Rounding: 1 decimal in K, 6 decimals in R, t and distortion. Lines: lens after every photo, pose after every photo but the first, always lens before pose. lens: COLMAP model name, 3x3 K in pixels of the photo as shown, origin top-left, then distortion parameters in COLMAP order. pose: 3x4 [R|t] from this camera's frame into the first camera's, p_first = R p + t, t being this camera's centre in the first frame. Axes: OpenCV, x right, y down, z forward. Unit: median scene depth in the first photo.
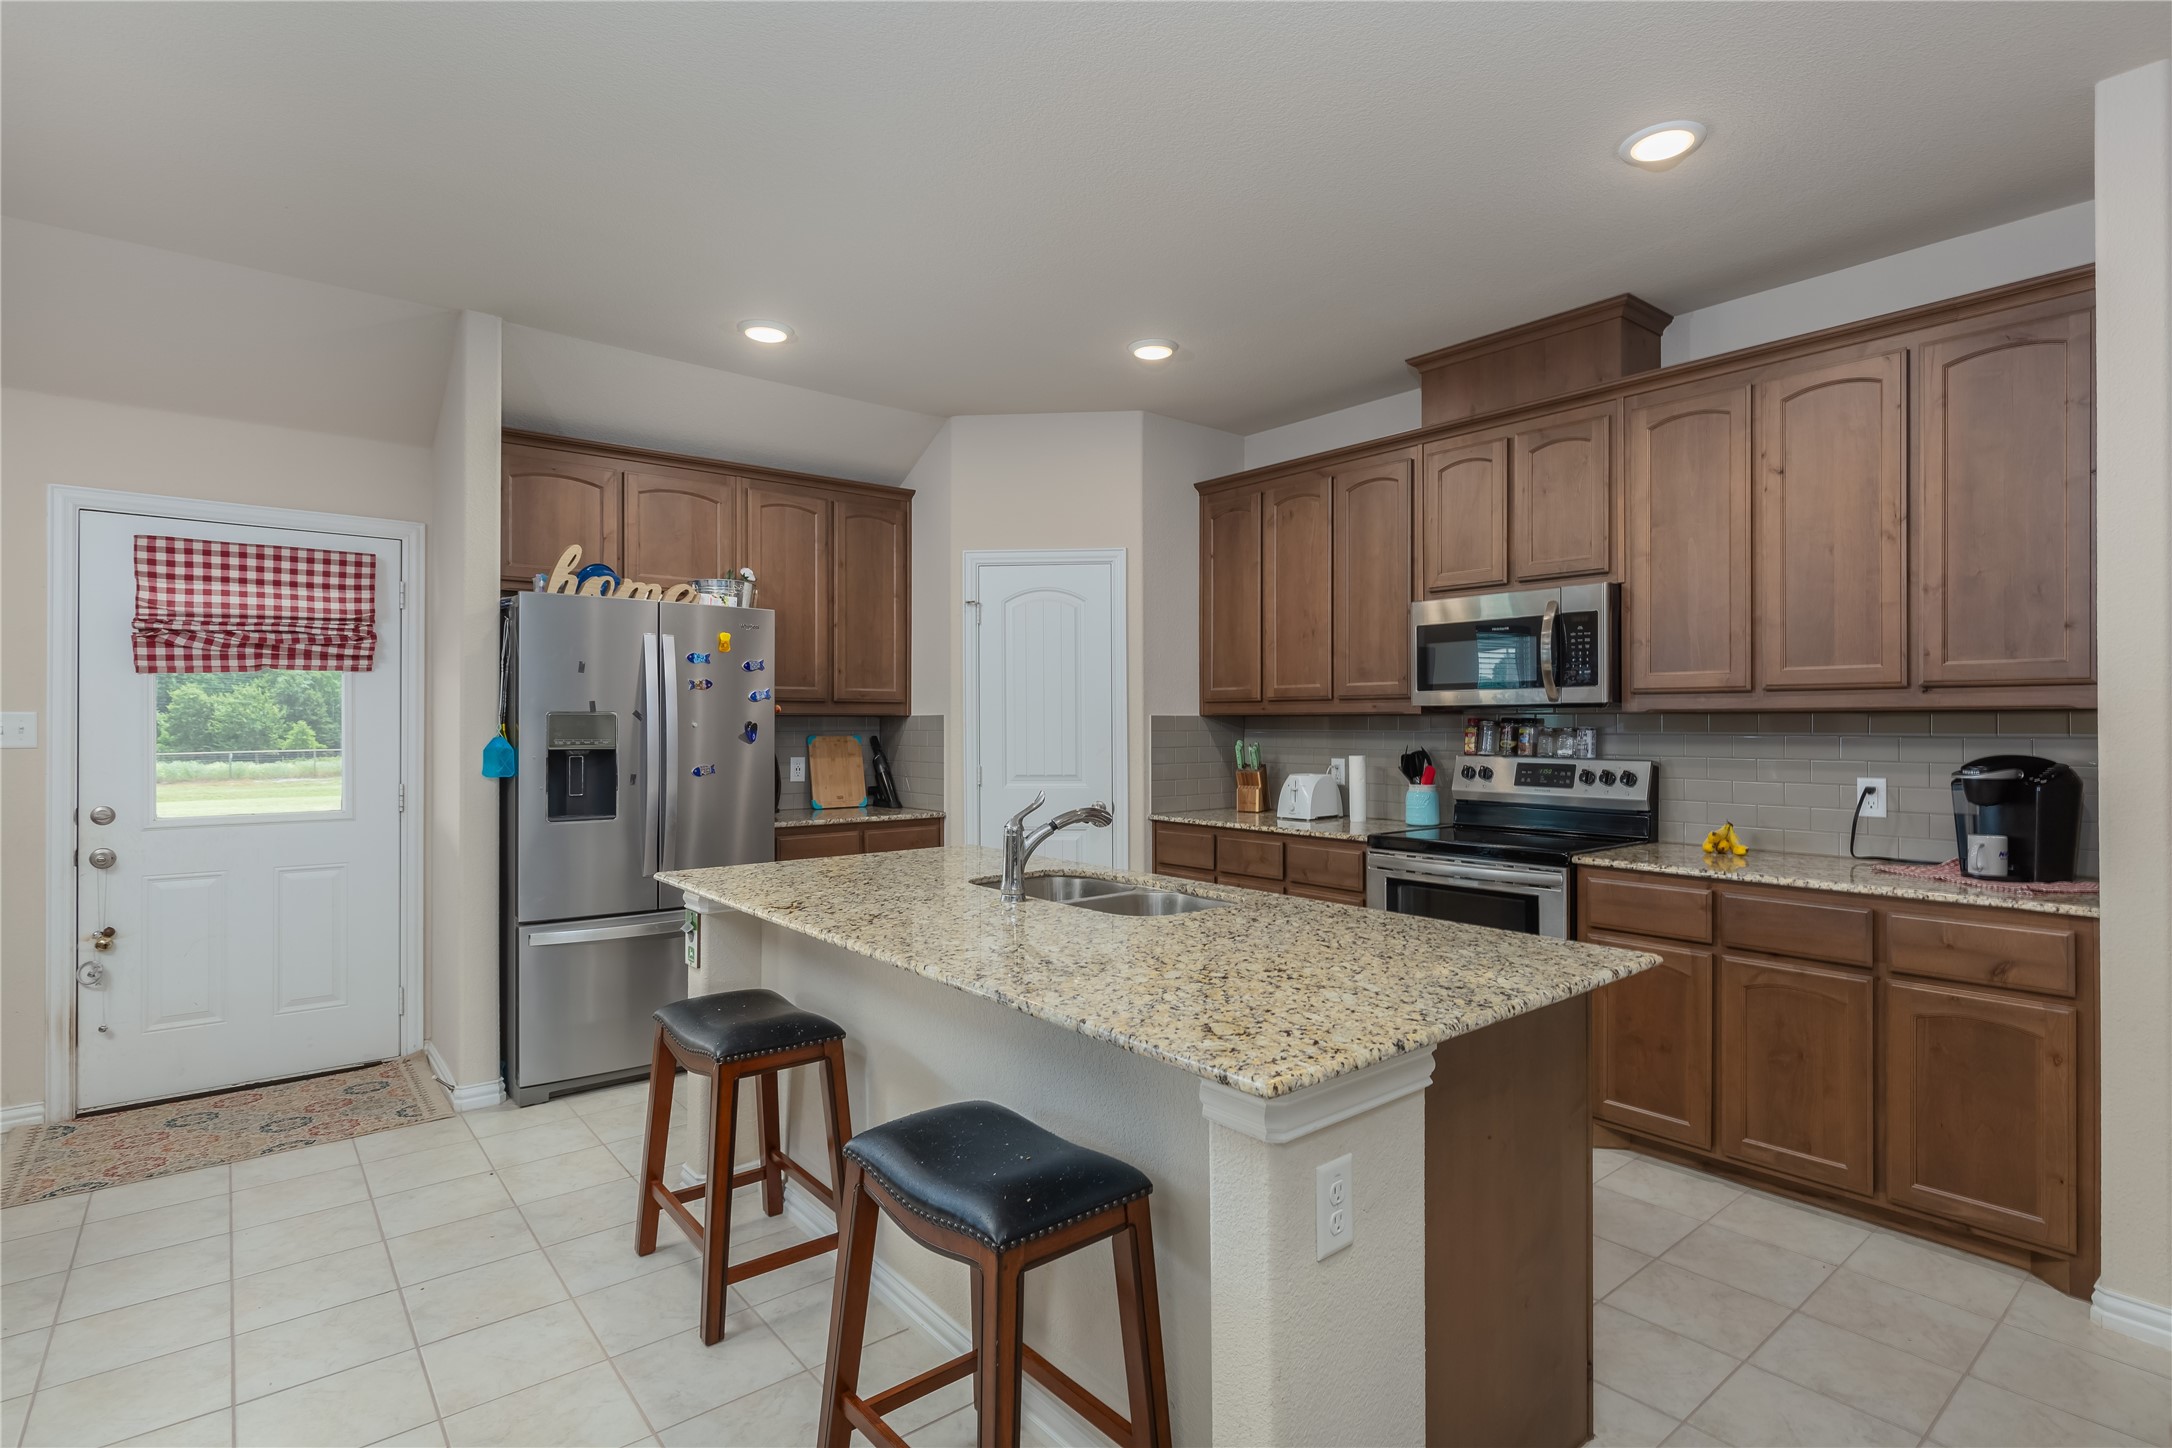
lens RADIAL K [[1063.9, 0, 1099.9], [0, 1063.9, 719.5], [0, 0, 1]] dist [-0.002853, -0.000224]
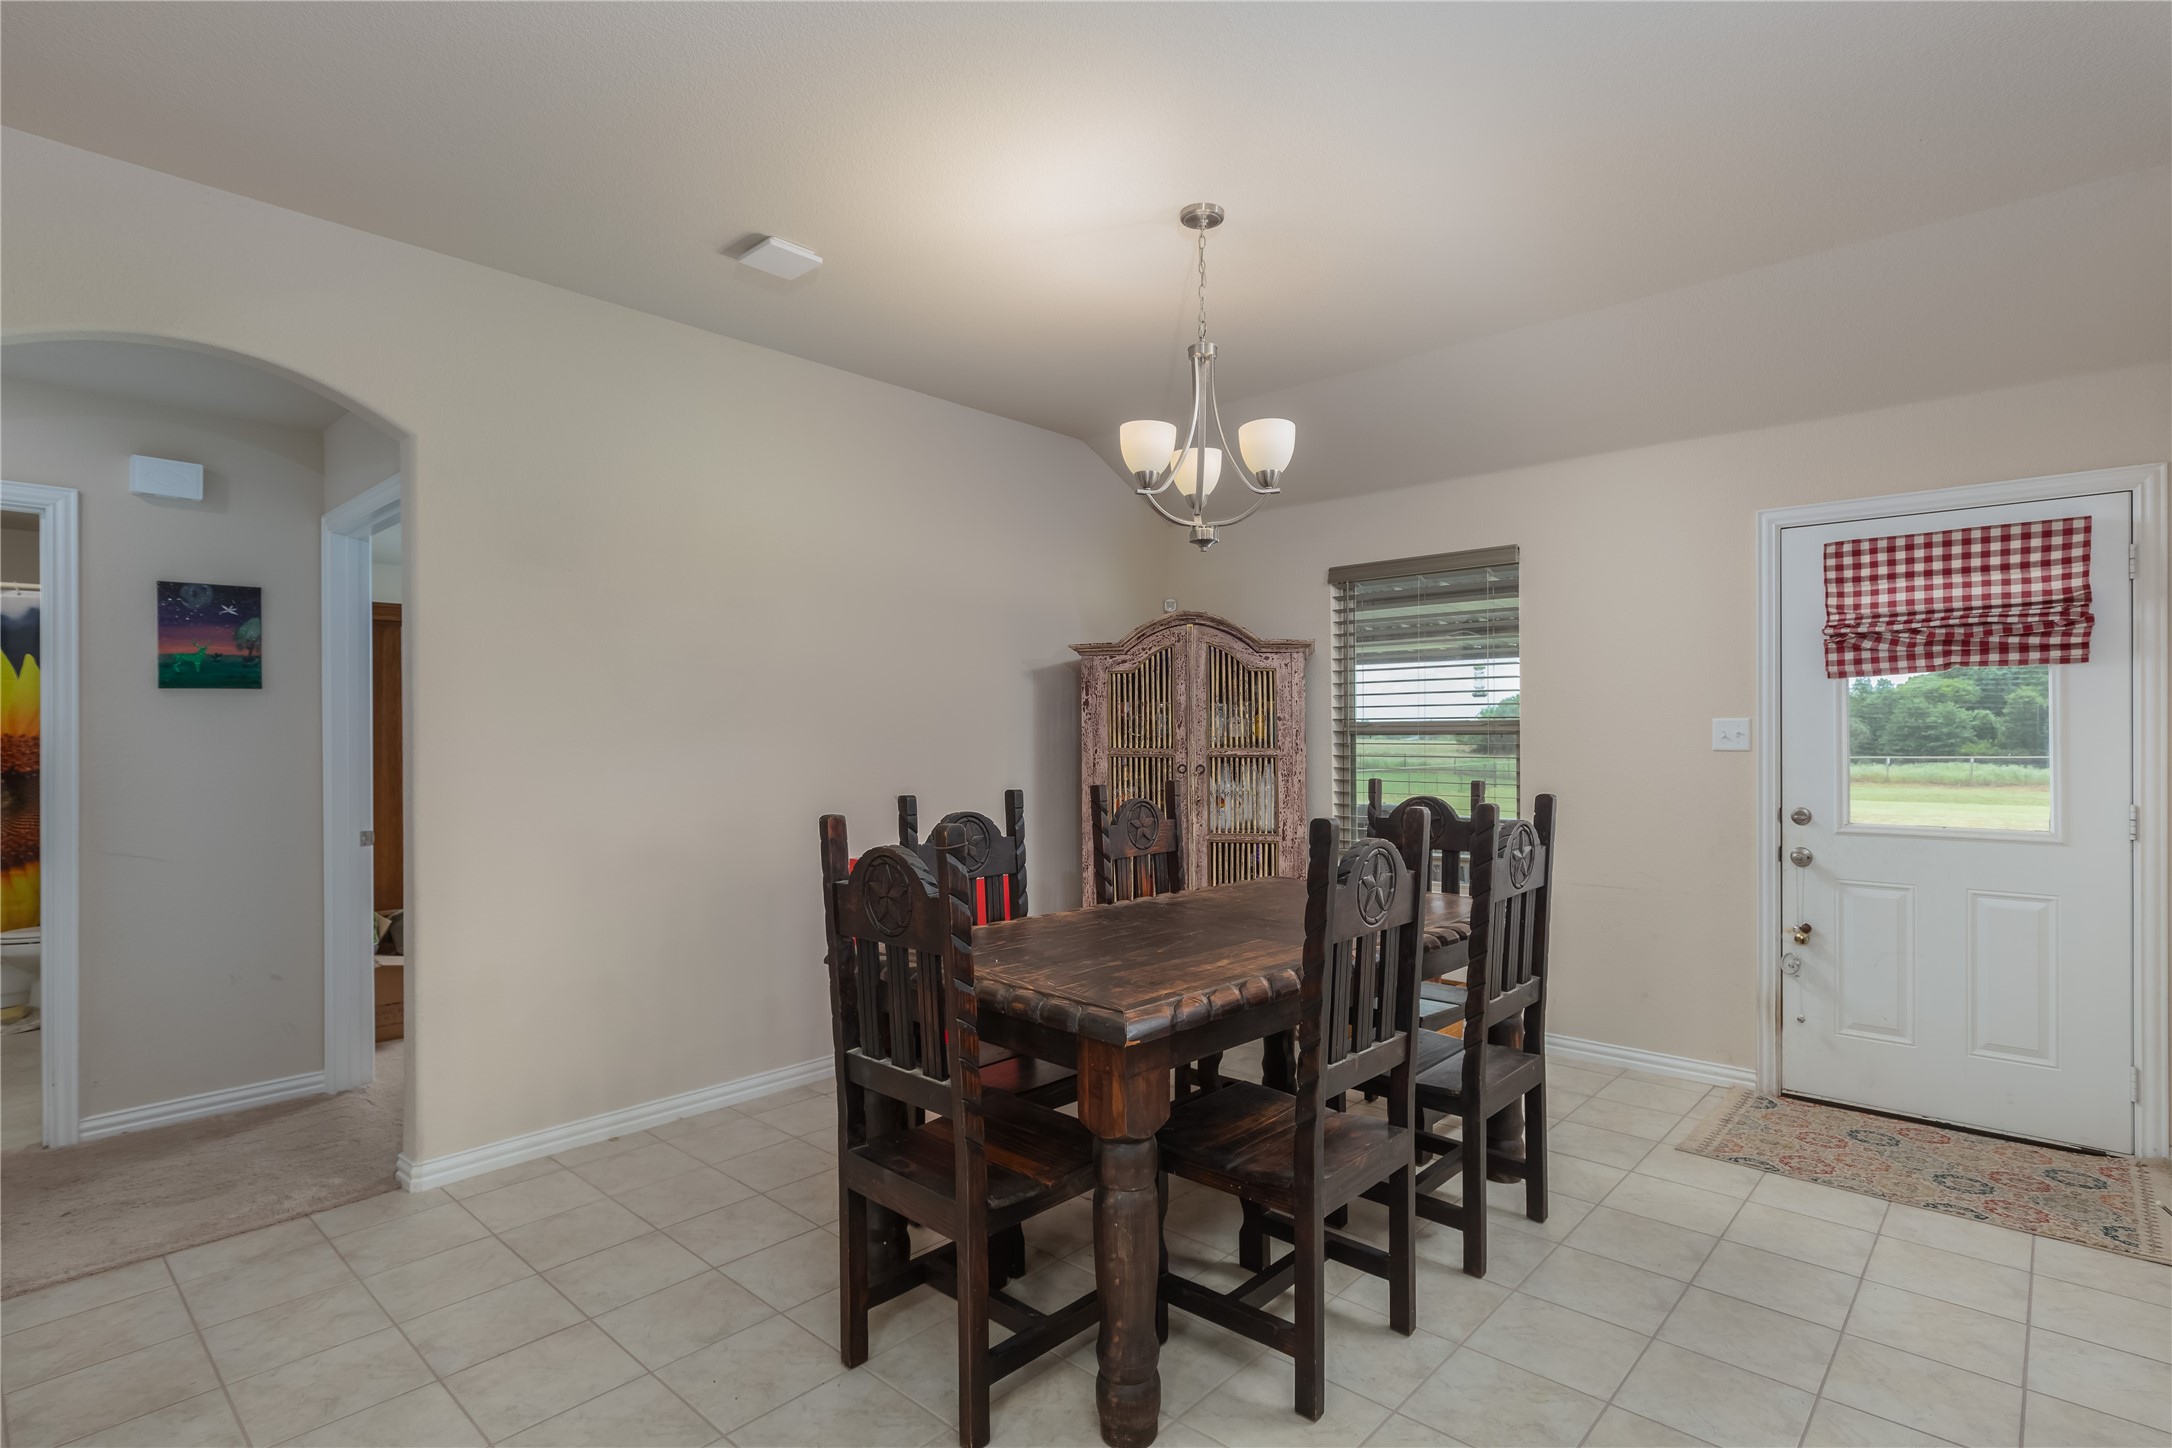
lens RADIAL K [[1063.9, 0, 1107.3], [0, 1063.9, 728.7], [0, 0, 1]] dist [-0.002853, -0.000224]
pose [[0.140865, -0.002895, -0.990025, 0.004697], [0.008437, 0.999963, -0.001724, -0.000087], [0.989993, -0.008110, 0.140884, 0.168022]]
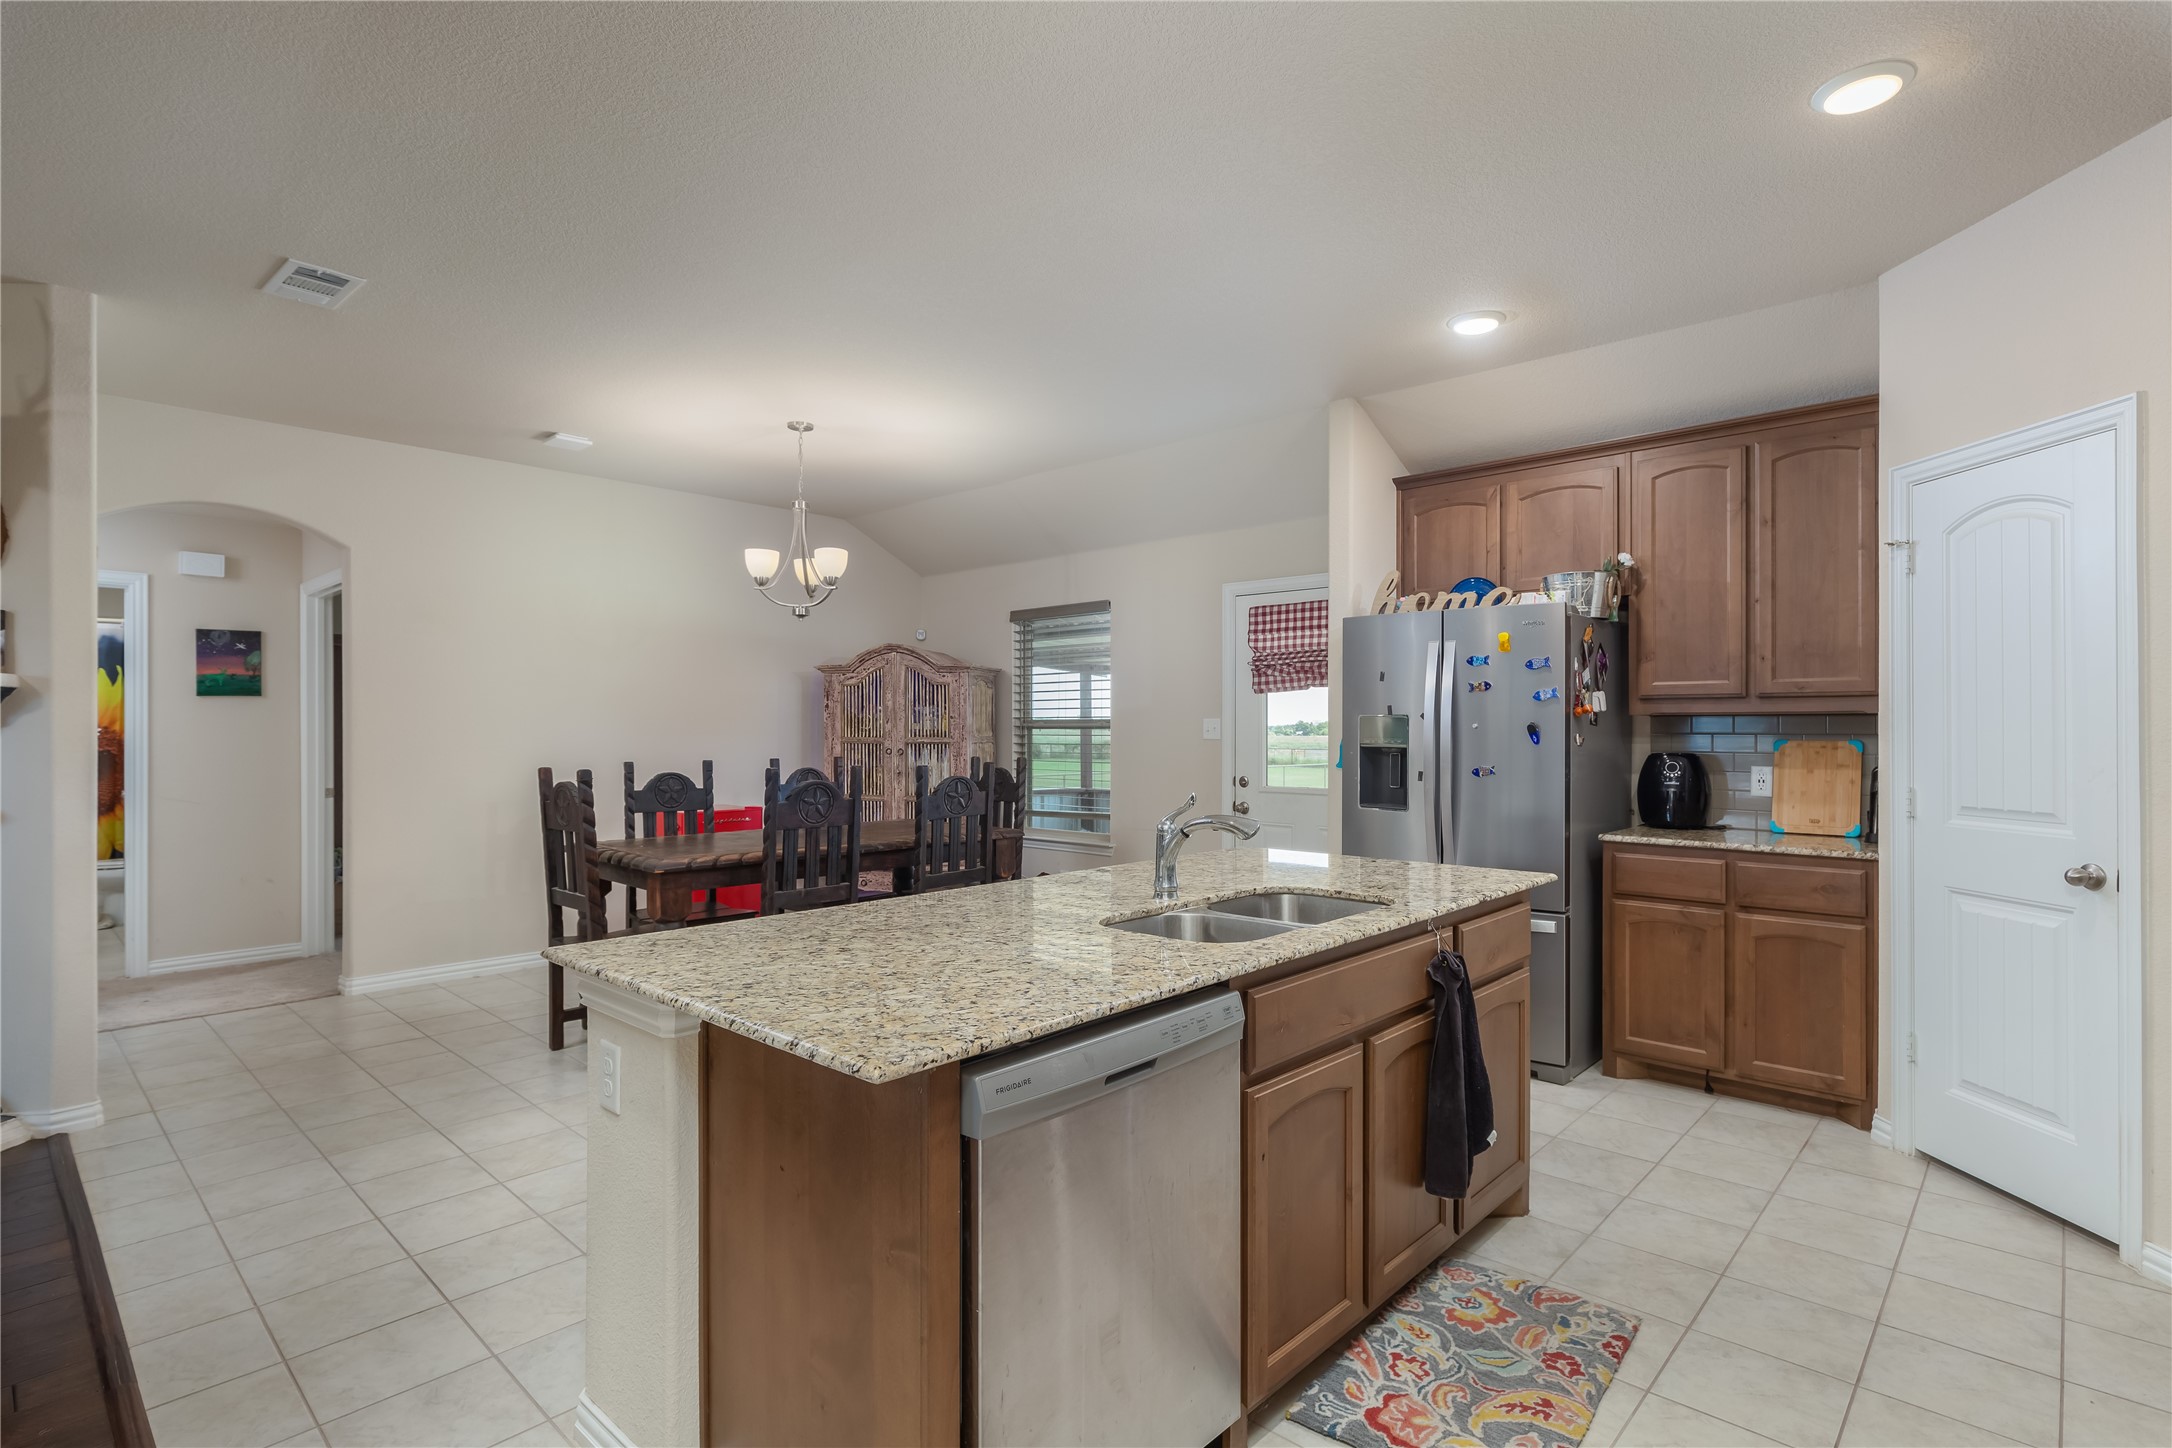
lens RADIAL K [[1063.9, 0, 1105.1], [0, 1063.9, 723.2], [0, 0, 1]] dist [-0.002853, -0.000224]
pose [[0.131535, -0.002217, -0.991309, 0.636921], [0.004598, 0.999988, -0.001627, 0.002023], [0.991301, -0.004344, 0.131543, 0.559608]]
